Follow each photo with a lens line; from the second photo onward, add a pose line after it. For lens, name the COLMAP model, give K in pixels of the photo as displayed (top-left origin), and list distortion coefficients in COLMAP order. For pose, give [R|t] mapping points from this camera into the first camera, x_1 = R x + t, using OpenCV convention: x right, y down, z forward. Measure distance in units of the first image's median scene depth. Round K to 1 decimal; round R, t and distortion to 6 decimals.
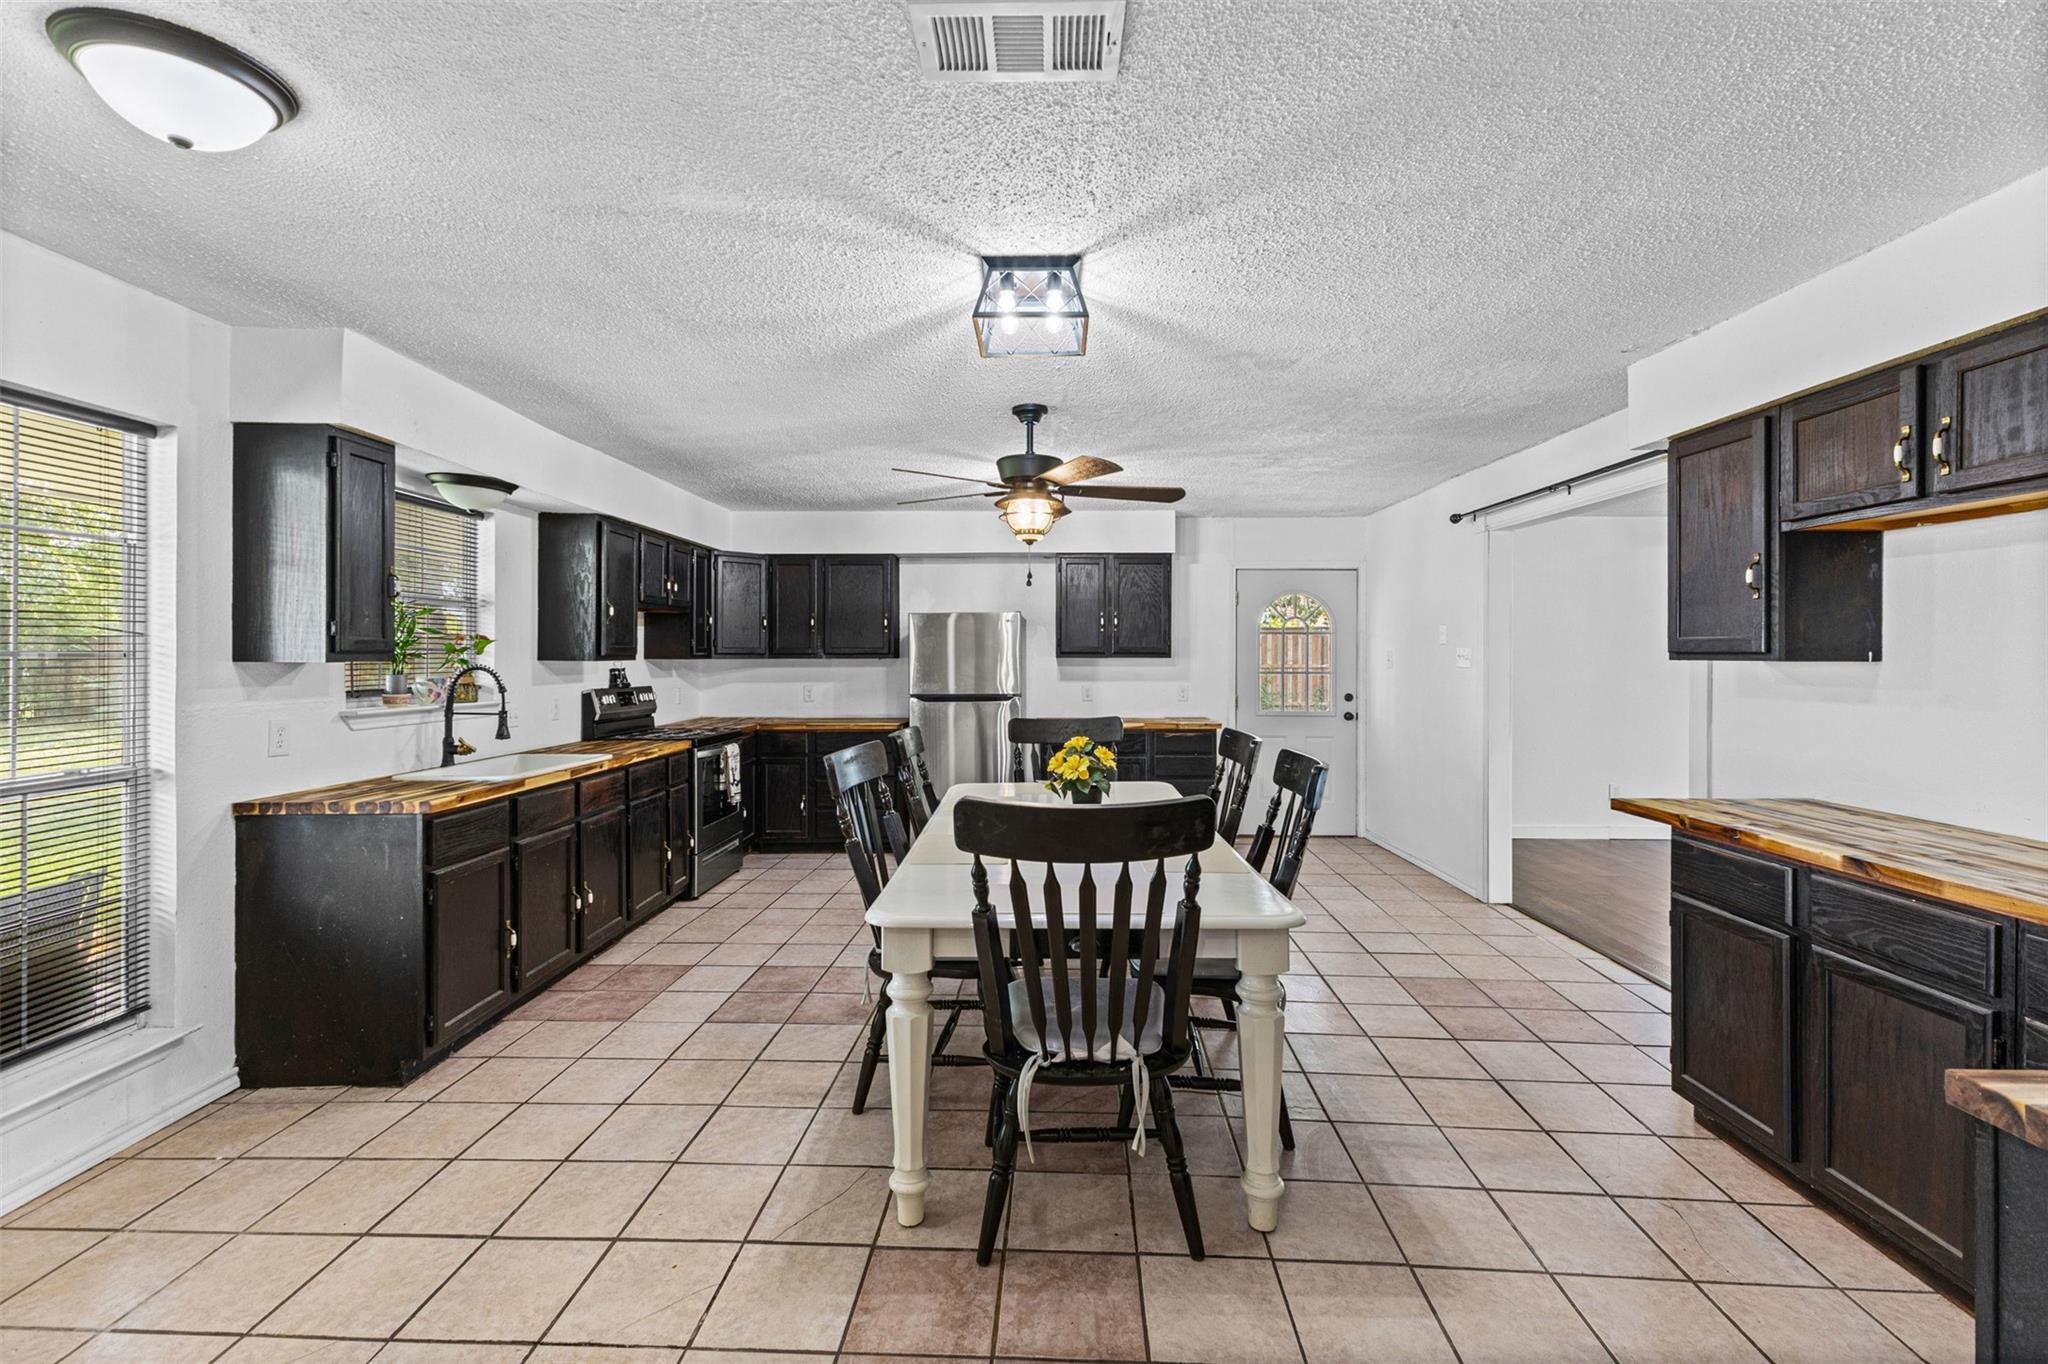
lens RADIAL K [[903.6, 0, 1025.9], [0, 903.6, 652.4], [0, 0, 1]] dist [0.000949, -0.000462]
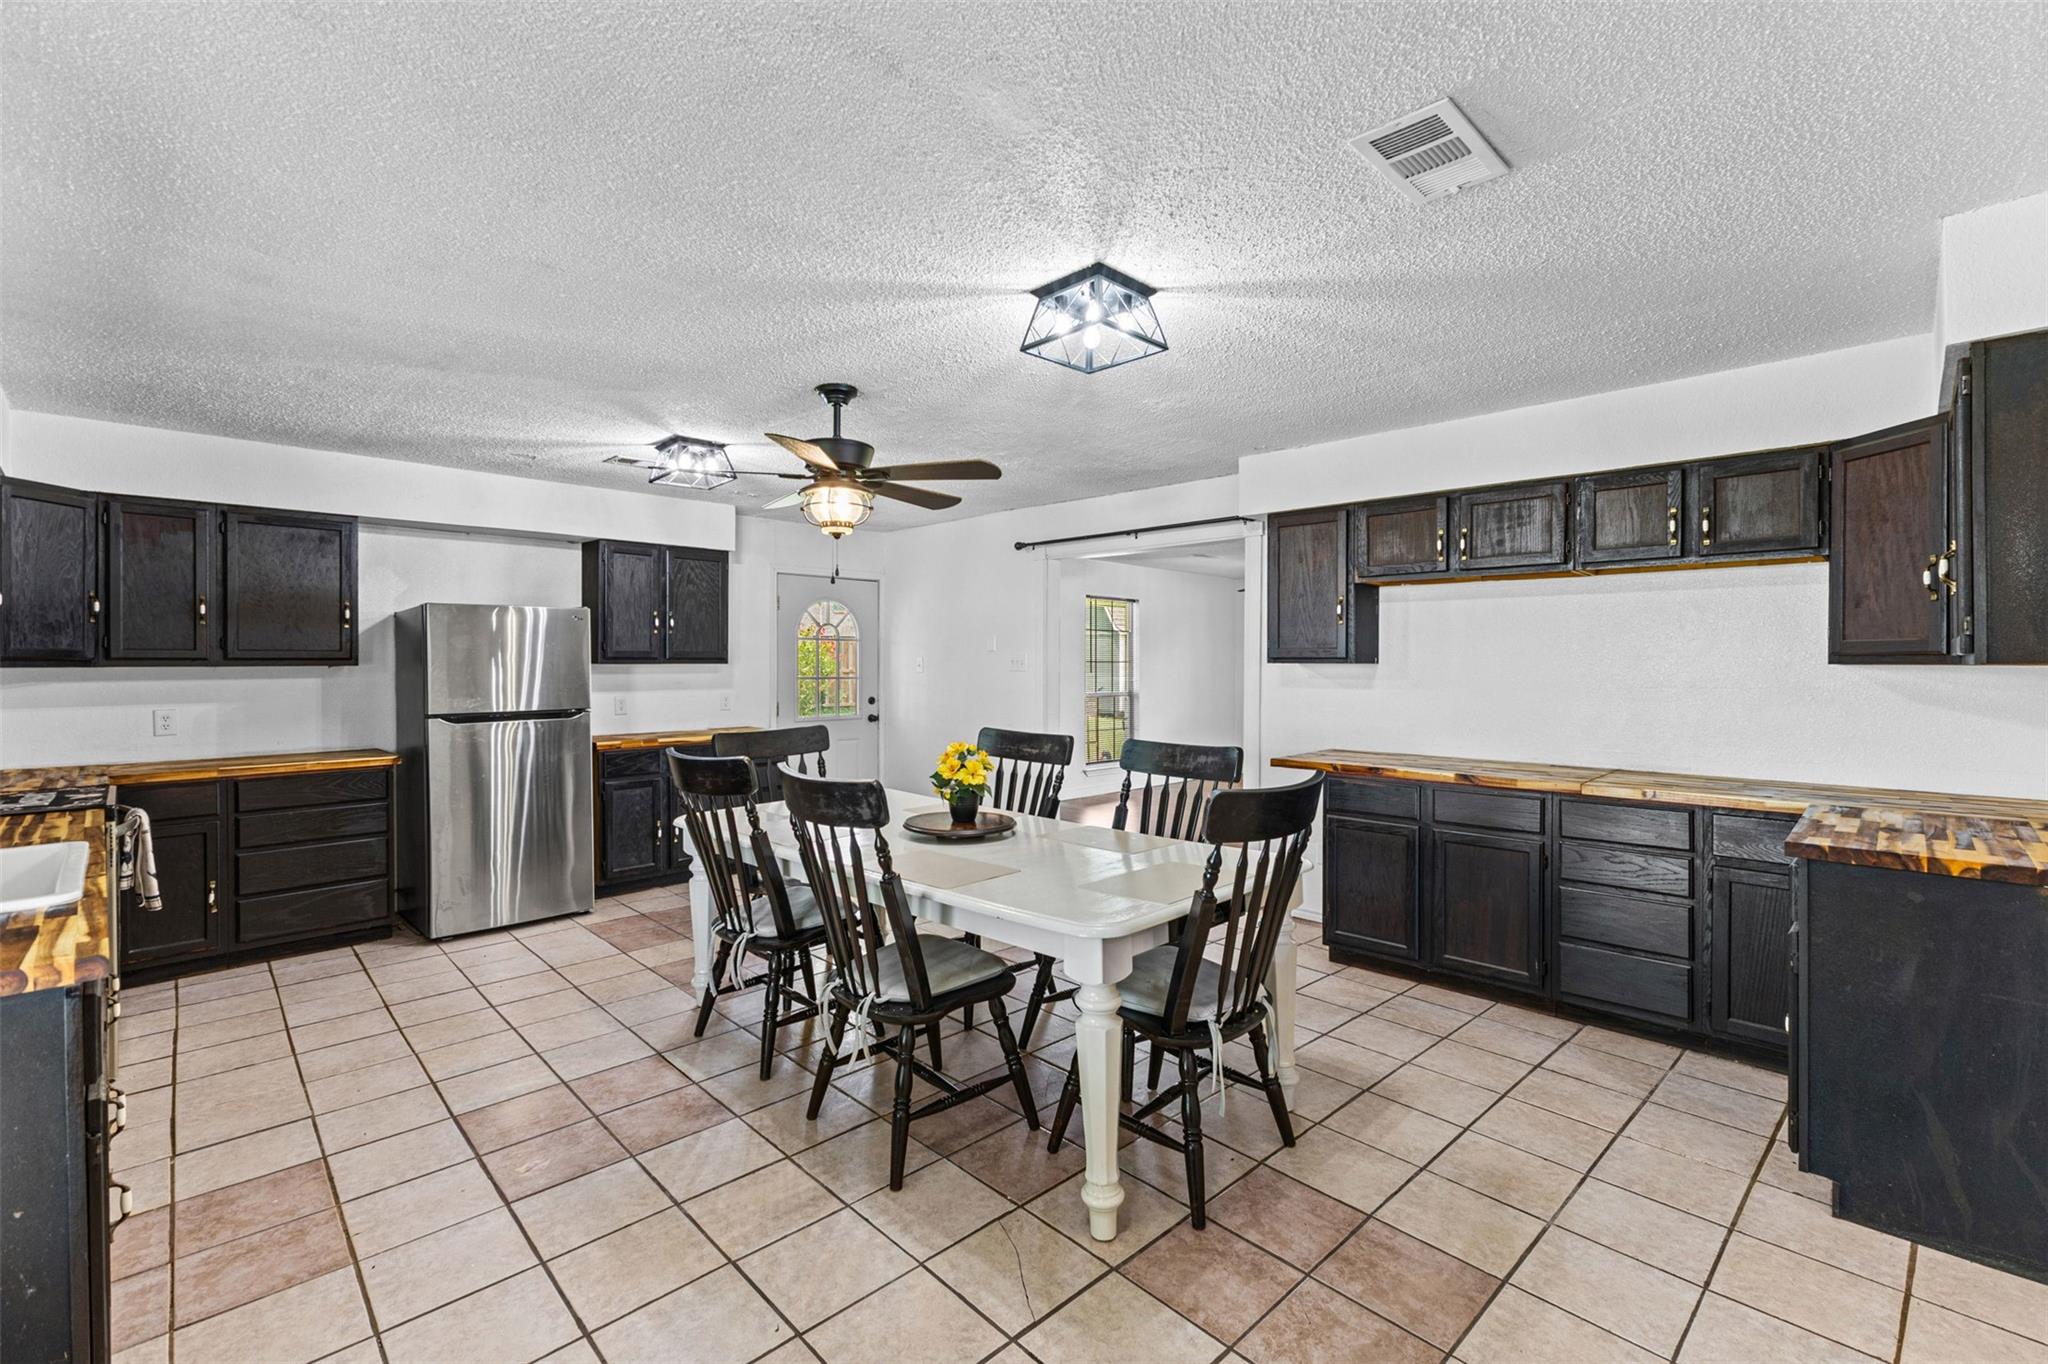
lens RADIAL K [[894.4, 0, 1069.3], [0, 894.4, 666.1], [0, 0, 1]] dist [0.001880, -0.000088]
pose [[0.677666, -0.004644, 0.735355, -0.505726], [-0.000989, 0.999973, 0.007227, 0.002518], [-0.735369, -0.005625, 0.677643, 0.218396]]
